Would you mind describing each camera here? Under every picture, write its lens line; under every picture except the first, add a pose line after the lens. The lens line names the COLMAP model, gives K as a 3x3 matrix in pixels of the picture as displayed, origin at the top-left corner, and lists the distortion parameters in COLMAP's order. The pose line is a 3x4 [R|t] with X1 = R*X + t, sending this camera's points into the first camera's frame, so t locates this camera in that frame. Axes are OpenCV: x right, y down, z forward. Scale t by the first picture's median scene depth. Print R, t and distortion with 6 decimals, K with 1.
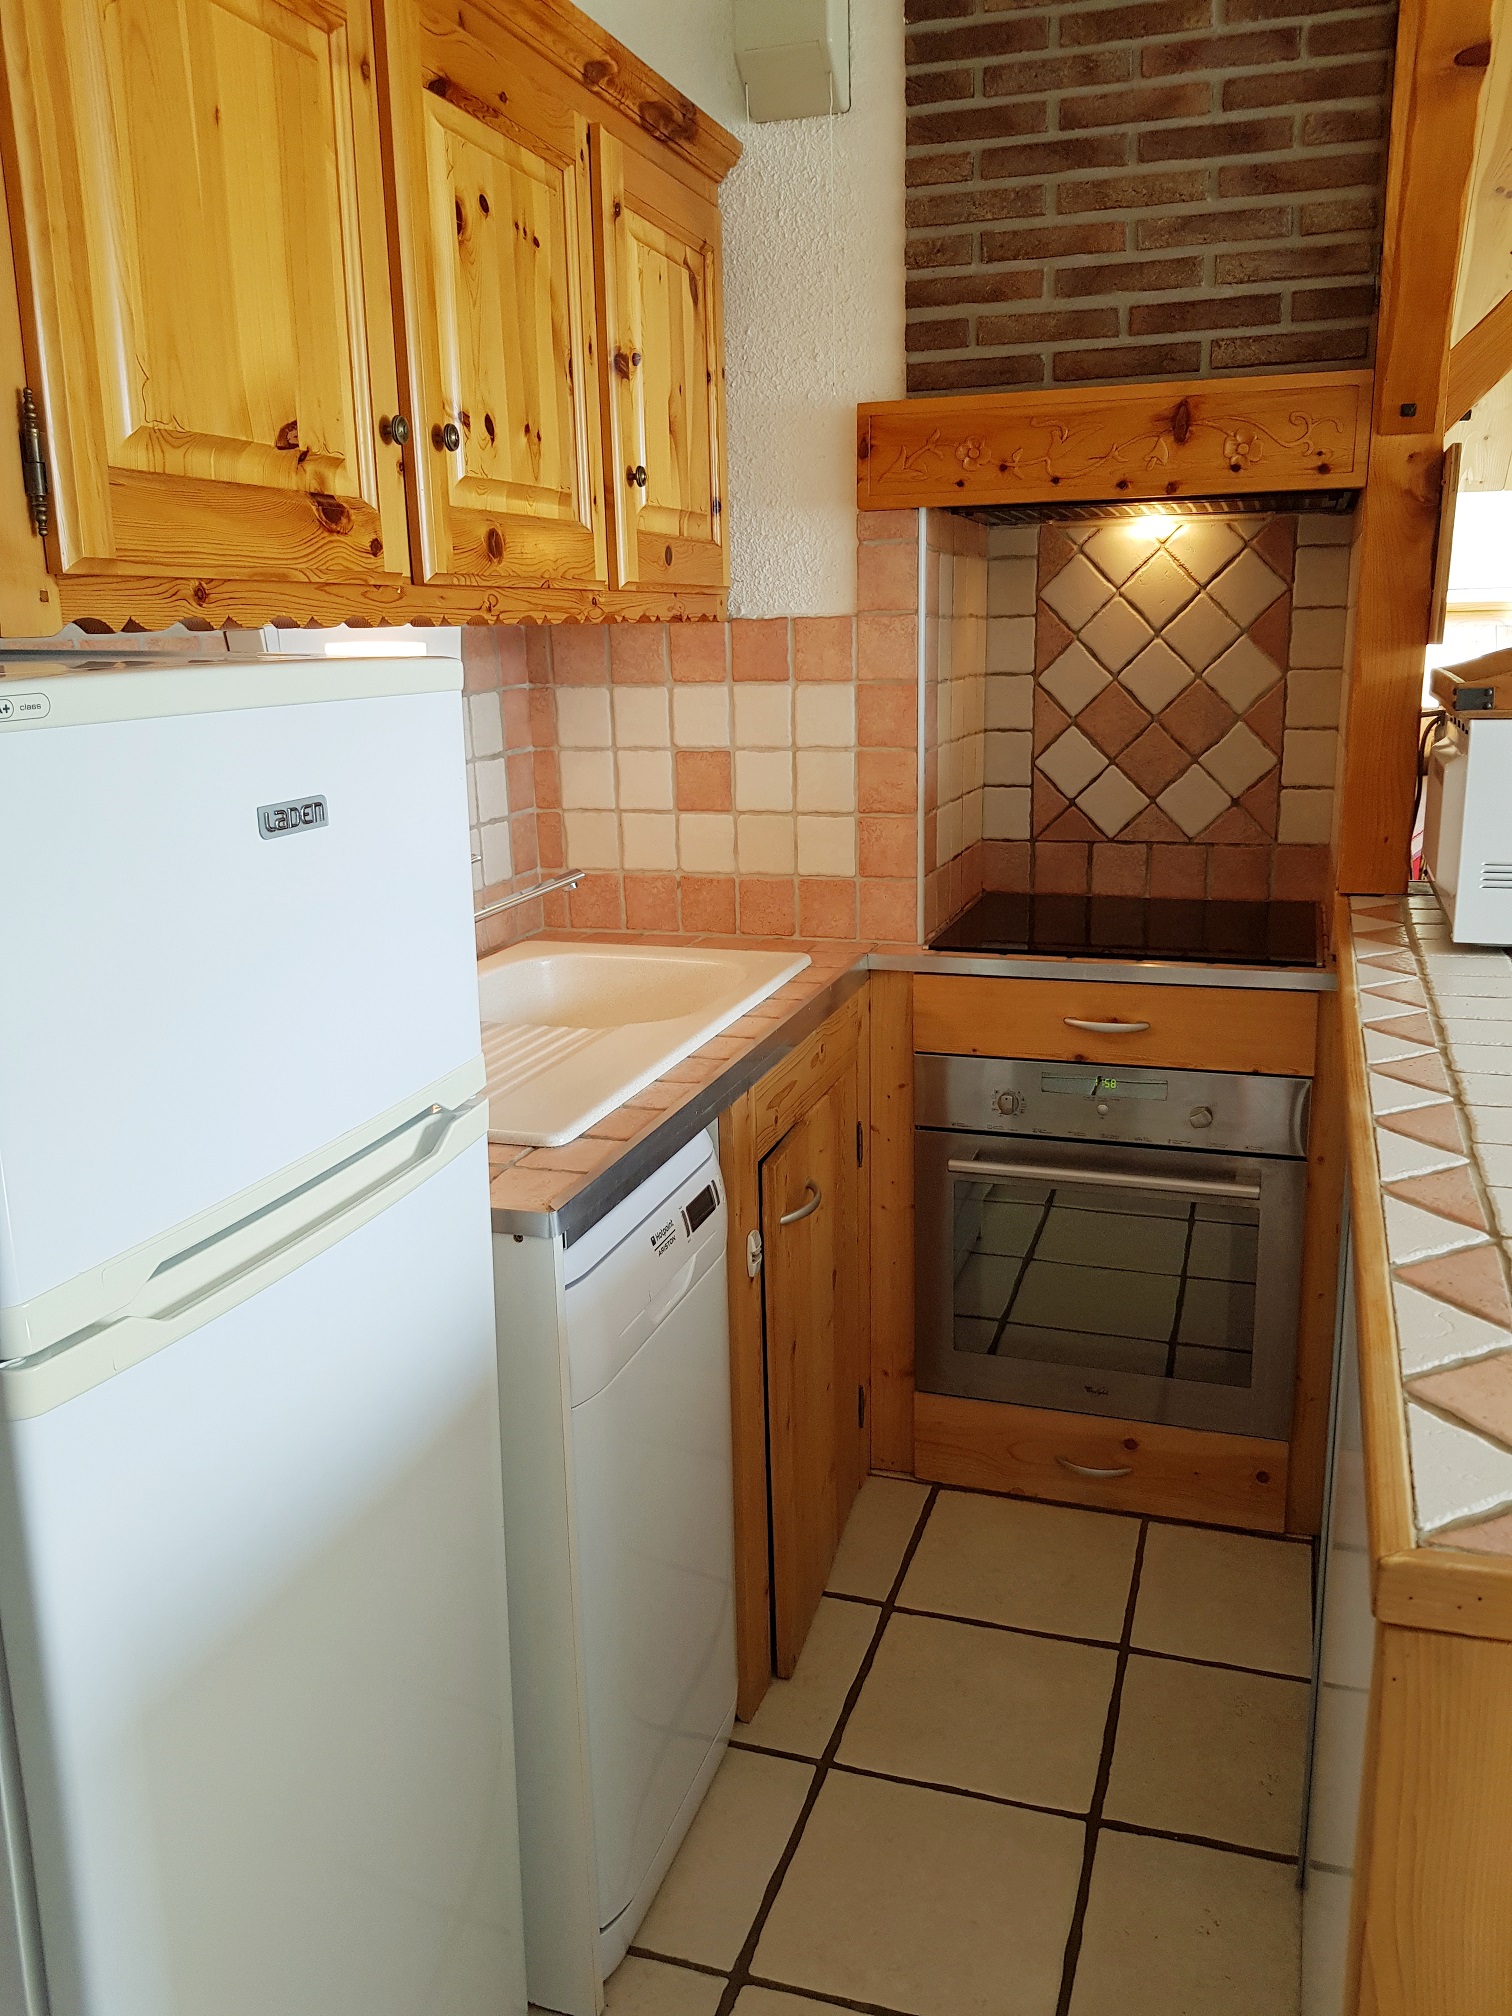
lens RADIAL K [[1591.4, 0, 758.4], [0, 1591.4, 1006.2], [0, 0, 1]] dist [-0.010638, -0.027633]
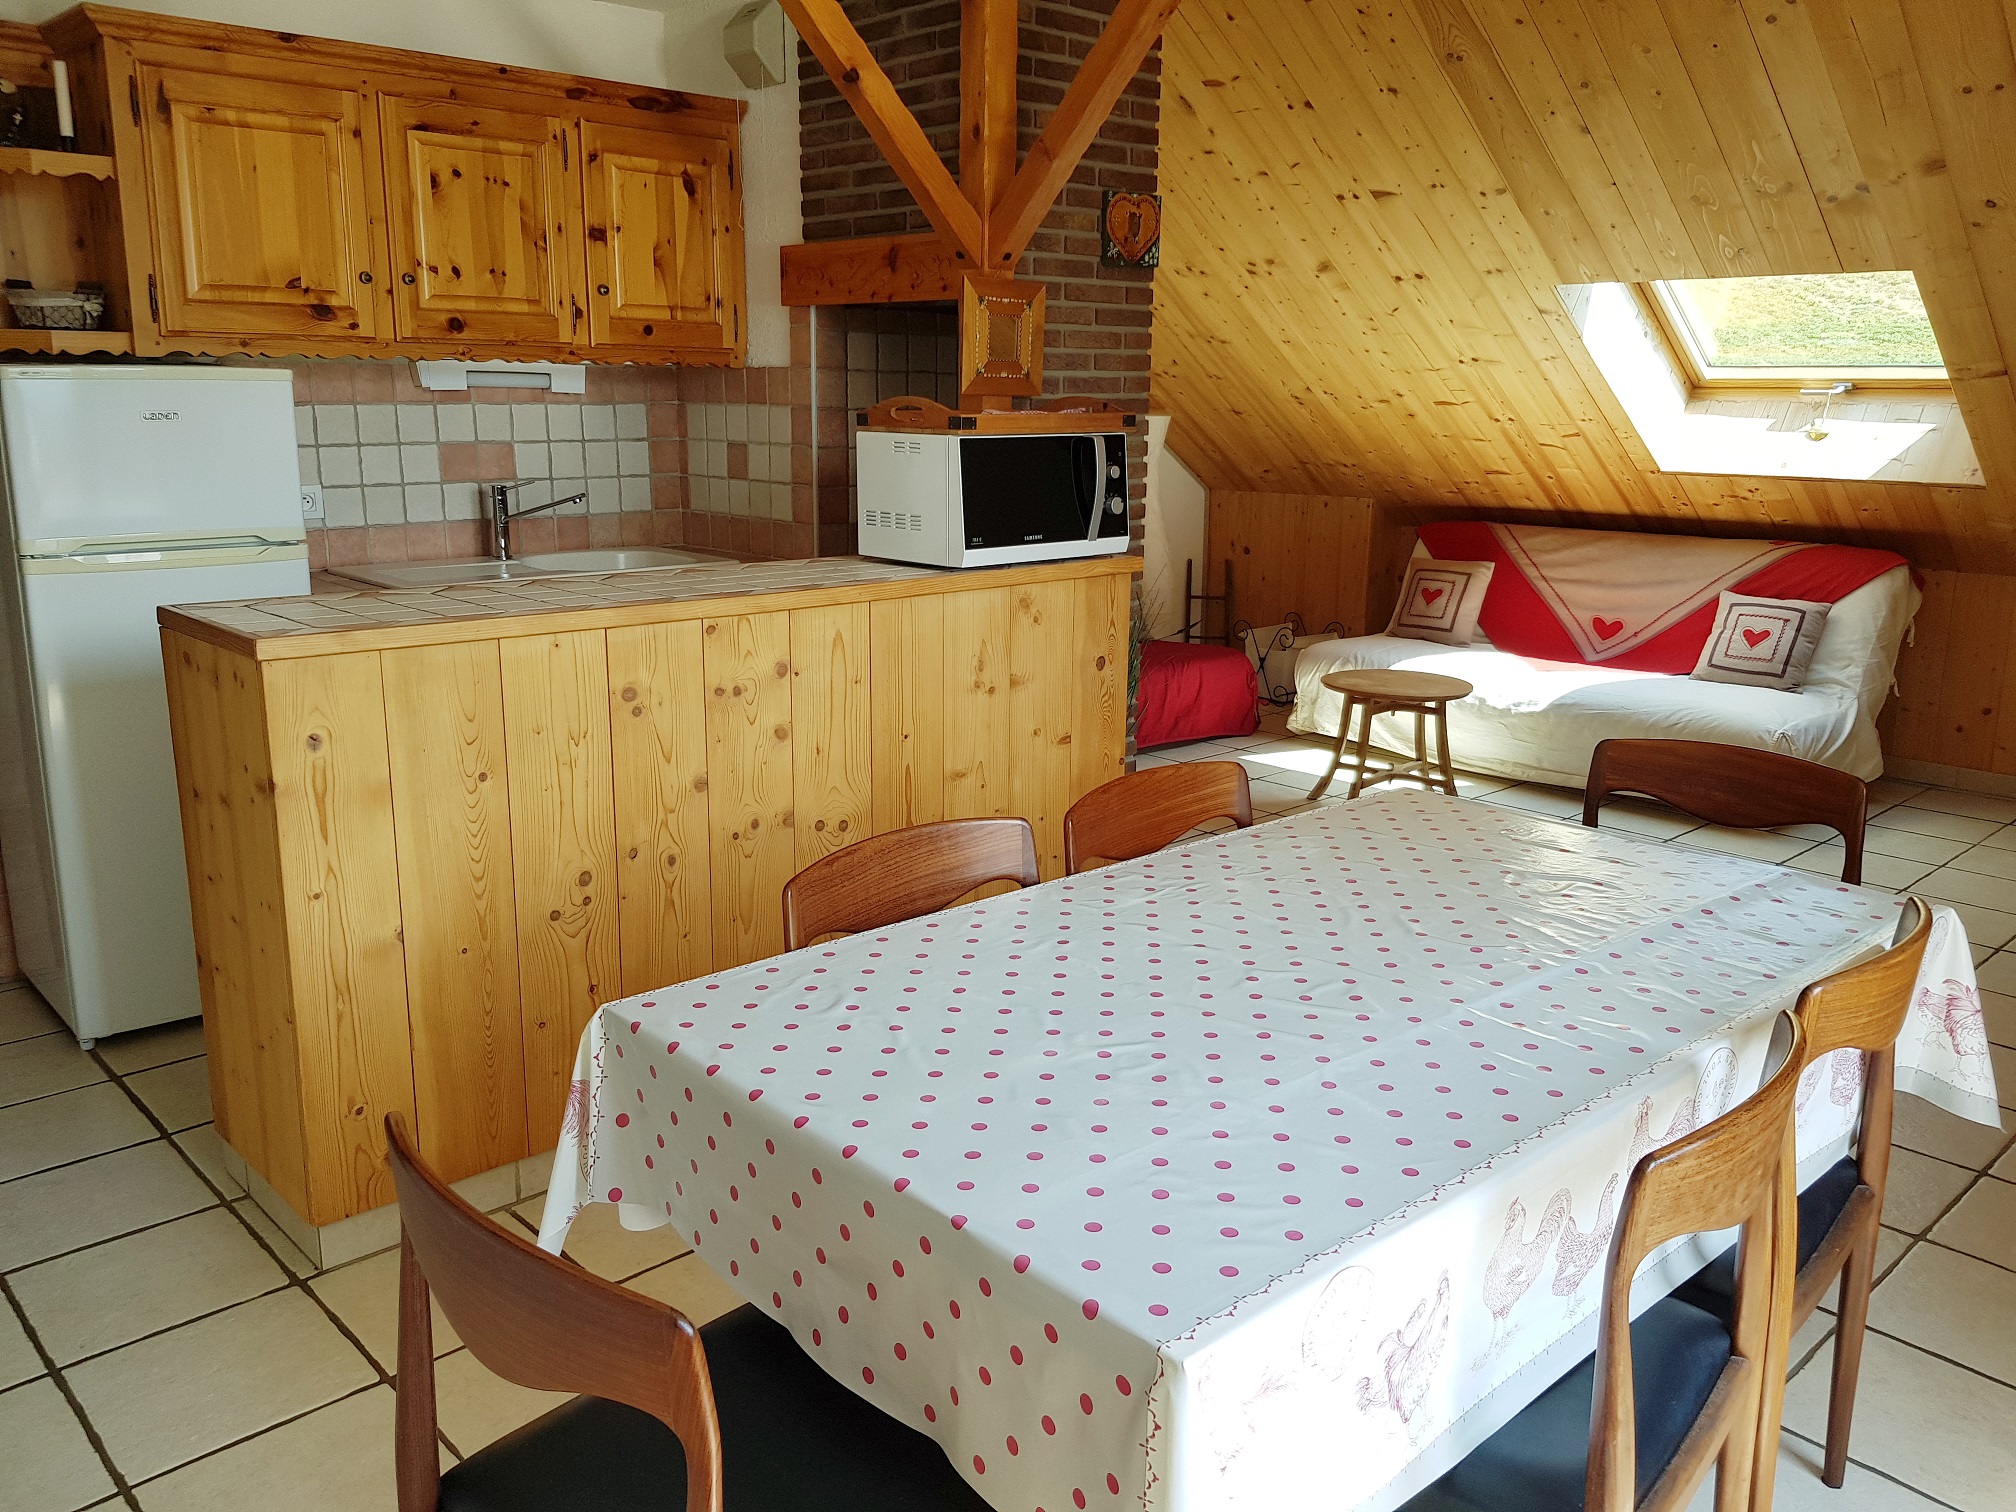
lens RADIAL K [[1591.4, 0, 1006.7], [0, 1591.4, 753.6], [0, 0, 1]] dist [-0.010638, -0.027633]
pose [[0.875735, 0.146518, -0.460022, 1.213577], [-0.150053, 0.988249, 0.029107, 0.088764], [0.458881, 0.043538, 0.887430, -0.433349]]
